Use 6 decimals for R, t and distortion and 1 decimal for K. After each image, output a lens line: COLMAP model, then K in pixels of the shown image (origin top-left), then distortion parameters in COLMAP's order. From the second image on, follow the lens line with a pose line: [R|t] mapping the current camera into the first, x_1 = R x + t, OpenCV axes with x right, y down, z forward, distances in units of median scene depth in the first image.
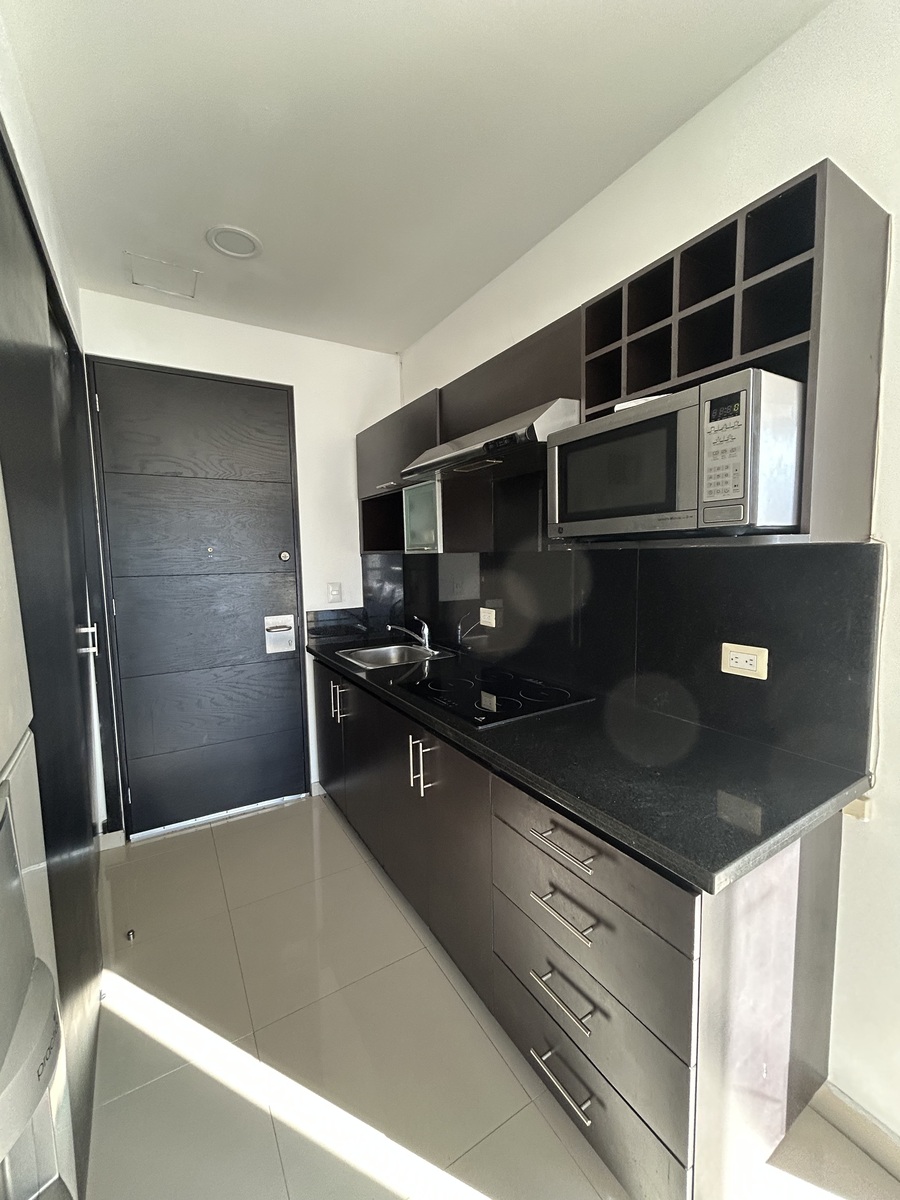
lens RADIAL K [[481.2, 0, 449.5], [0, 481.2, 599.4], [0, 0, 1]] dist [-0.002156, -0.000124]
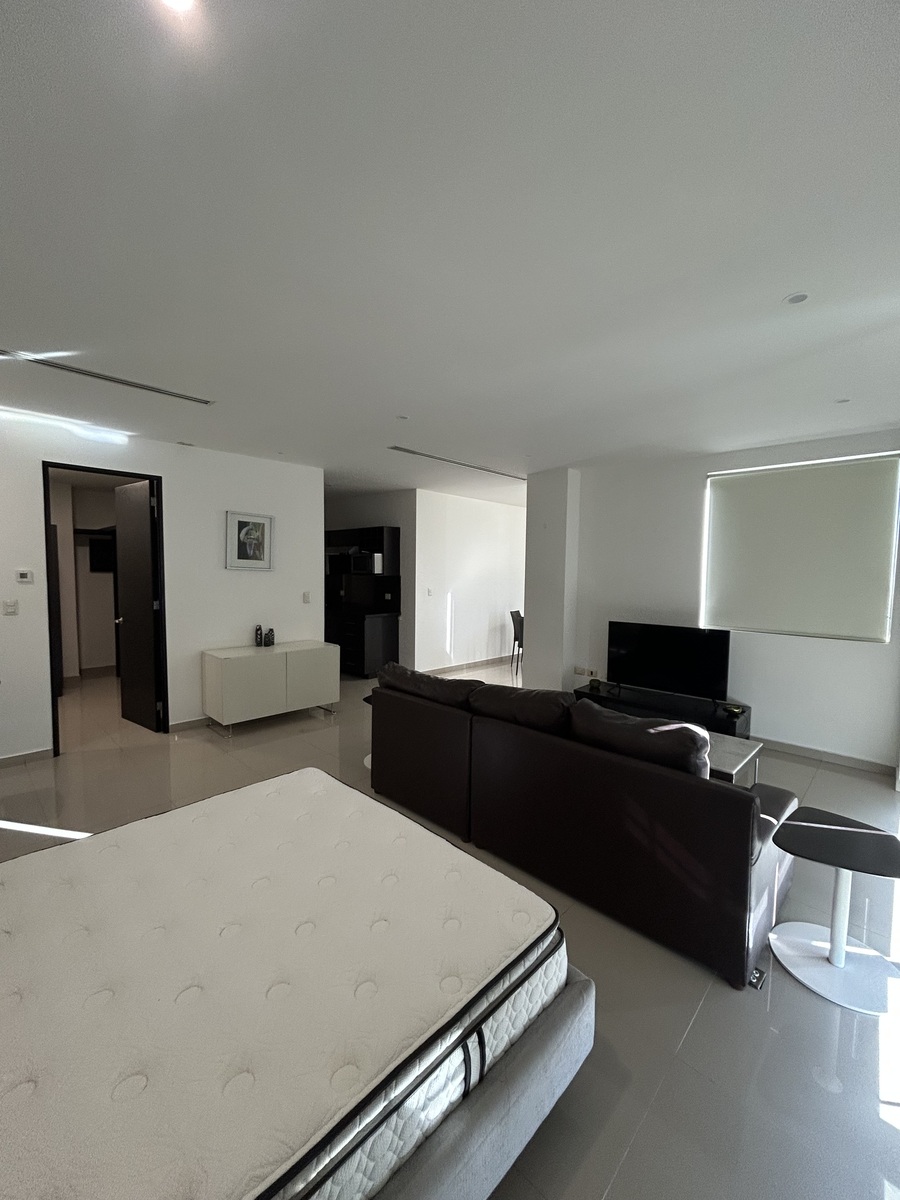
lens RADIAL K [[481.2, 0, 441.6], [0, 481.2, 602.5], [0, 0, 1]] dist [-0.002156, -0.000124]
pose [[0.967444, 0.018030, 0.252443, -0.164580], [-0.011440, 0.999555, -0.027551, 0.335919], [-0.252828, 0.023766, 0.967219, -4.398266]]
